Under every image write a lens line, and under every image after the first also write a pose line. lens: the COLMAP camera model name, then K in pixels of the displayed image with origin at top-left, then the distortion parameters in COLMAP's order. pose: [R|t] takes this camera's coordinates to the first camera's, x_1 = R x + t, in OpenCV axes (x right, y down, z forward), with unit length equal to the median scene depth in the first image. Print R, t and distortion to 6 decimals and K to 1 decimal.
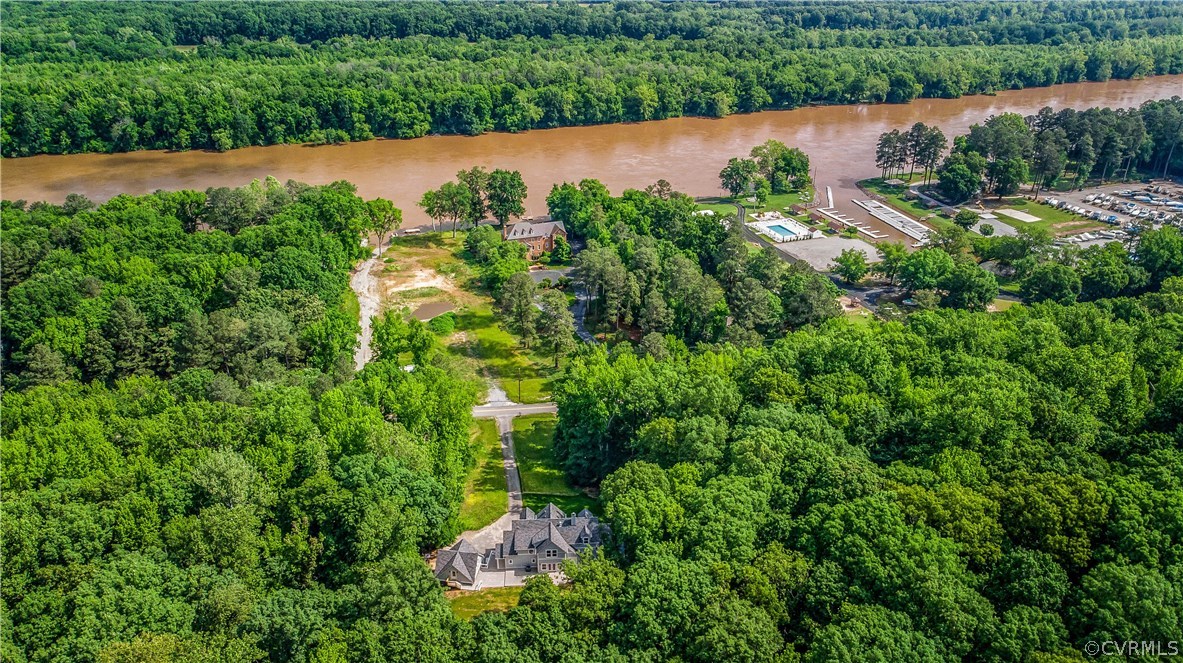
lens RADIAL K [[859.1, 0, 615.1], [0, 859.1, 333.1], [0, 0, 1]] dist [0.044103, -0.000991]
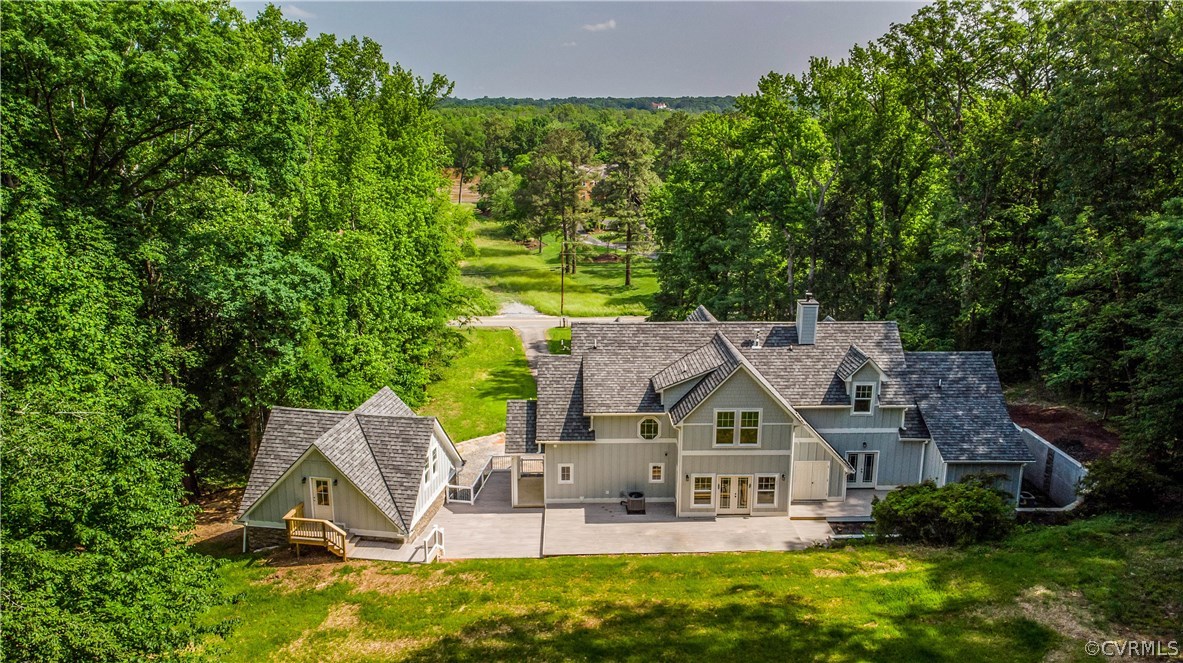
lens RADIAL K [[859.1, 0, 615.1], [0, 859.1, 333.1], [0, 0, 1]] dist [0.044103, -0.000991]
pose [[0.999547, -0.002825, -0.029968, -0.099922], [-0.002289, 0.985568, -0.169262, 0.268224], [0.030014, 0.169254, 0.985115, 0.749926]]
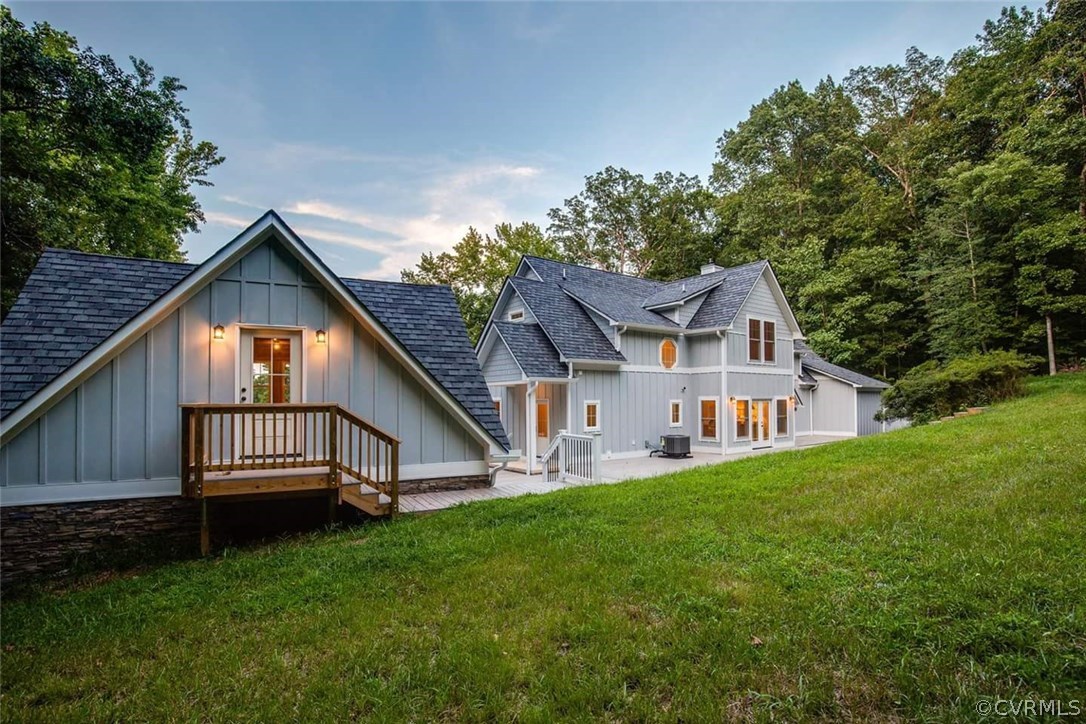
lens RADIAL K [[503.6, 0, 543.0], [0, 503.6, 362.0], [0, 0, 1]] dist [-0.021180, 0.000025]
pose [[0.854771, 0.002965, 0.518998, -0.183432], [0.233557, 0.890812, -0.389750, 0.293992], [-0.463485, 0.454363, 0.760747, 0.924976]]
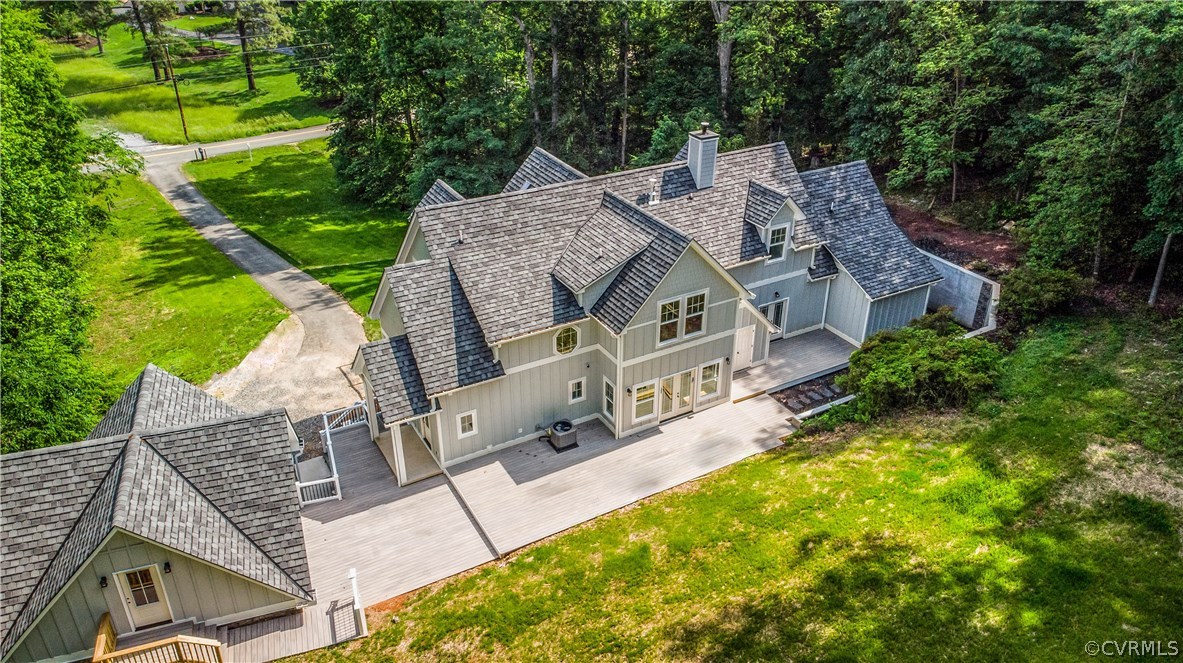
lens RADIAL K [[870.5, 0, 614.6], [0, 870.5, 327.5], [0, 0, 1]] dist [0.038567, -0.002140]
pose [[0.902794, -0.218680, 0.370328, -0.157519], [0.187303, 0.975048, 0.119160, 0.230162], [-0.387145, -0.038214, 0.921227, 0.821696]]
